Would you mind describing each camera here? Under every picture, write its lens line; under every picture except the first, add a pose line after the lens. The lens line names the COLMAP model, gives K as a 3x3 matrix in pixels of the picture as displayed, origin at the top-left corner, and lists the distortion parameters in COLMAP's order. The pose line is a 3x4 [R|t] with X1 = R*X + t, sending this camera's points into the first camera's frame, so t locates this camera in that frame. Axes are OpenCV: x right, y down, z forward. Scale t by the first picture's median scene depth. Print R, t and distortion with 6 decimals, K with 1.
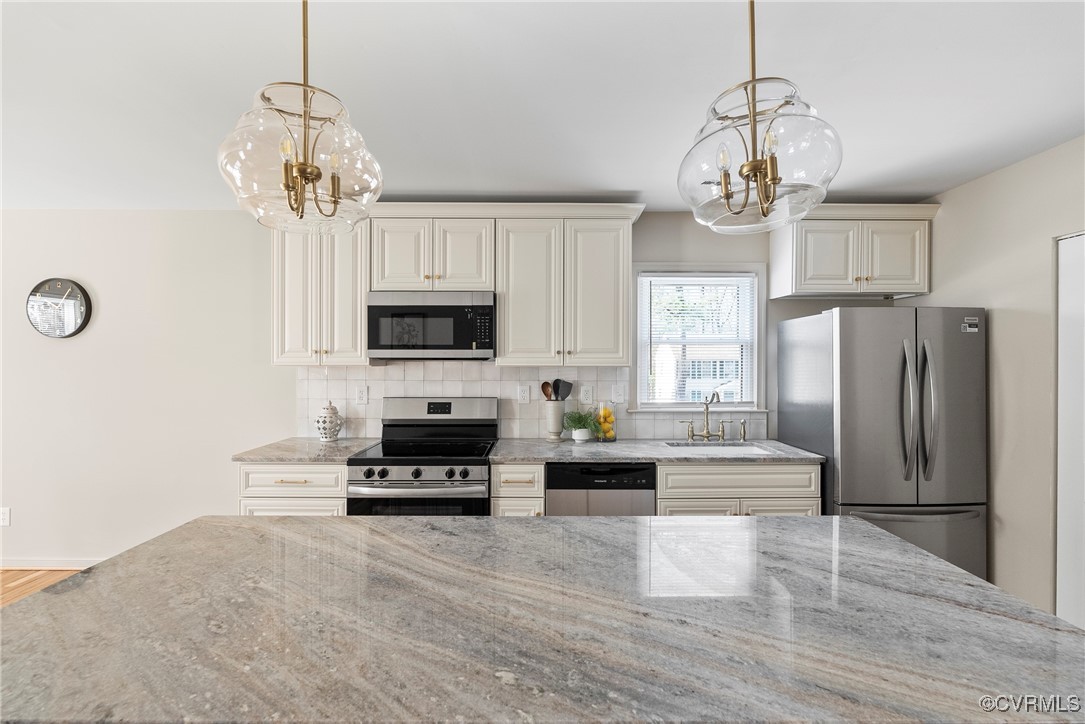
lens RADIAL K [[481.3, 0, 544.1], [0, 481.3, 360.3], [0, 0, 1]] dist [-0.003629, 0.000806]
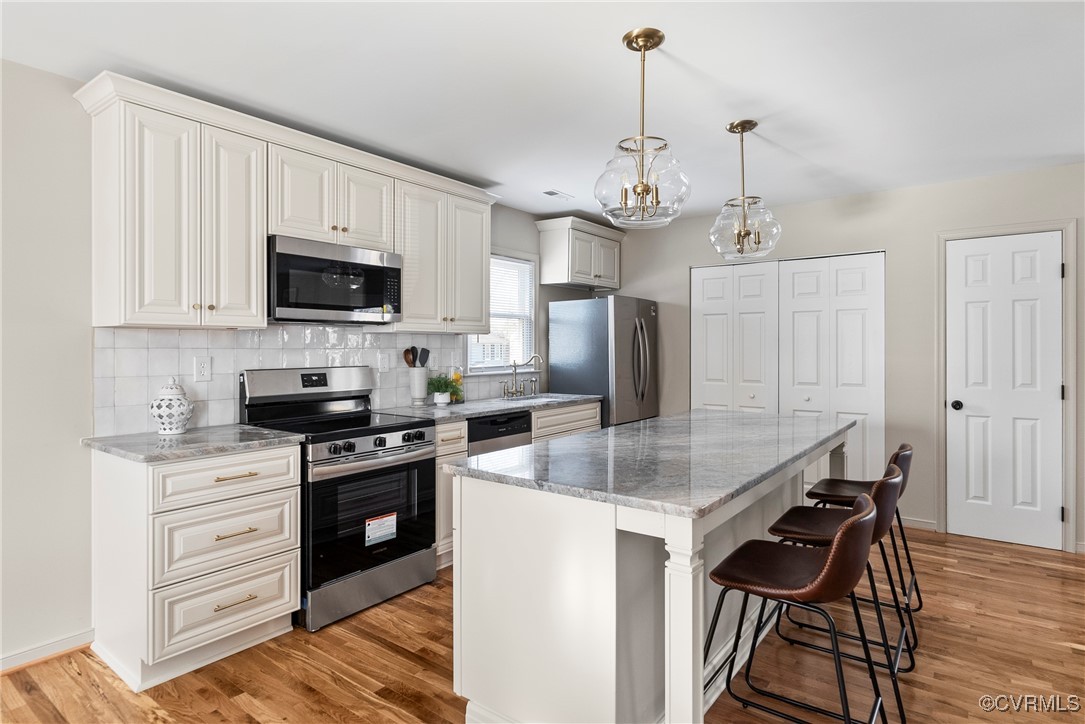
lens RADIAL K [[590.2, 0, 542.2], [0, 590.2, 354.8], [0, 0, 1]] dist [-0.002872, -0.000336]
pose [[0.605754, -0.012392, 0.795556, -0.821712], [-0.000253, 0.999876, 0.015768, 0.038917], [-0.795652, -0.009753, 0.605675, 0.043948]]
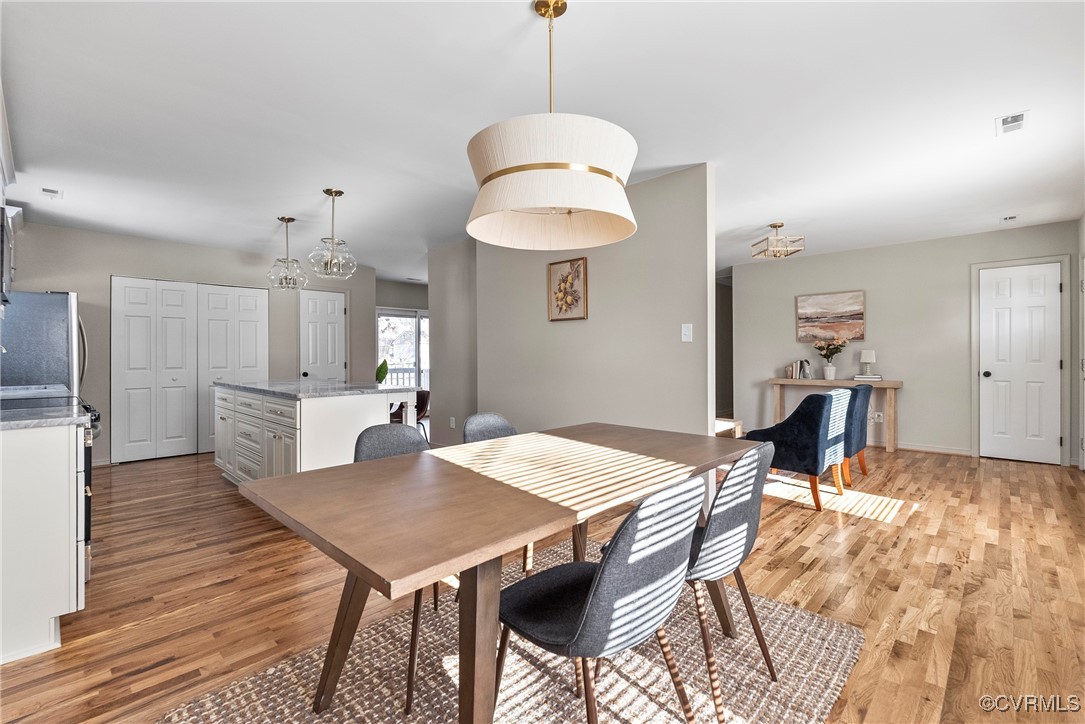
lens RADIAL K [[481.3, 0, 542.4], [0, 481.3, 357.7], [0, 0, 1]] dist [-0.003629, 0.000806]
pose [[-0.700578, -0.002230, 0.713573, -1.400149], [0.000695, 0.999993, 0.003808, 0.090223], [-0.713576, 0.003164, -0.700571, 0.817246]]
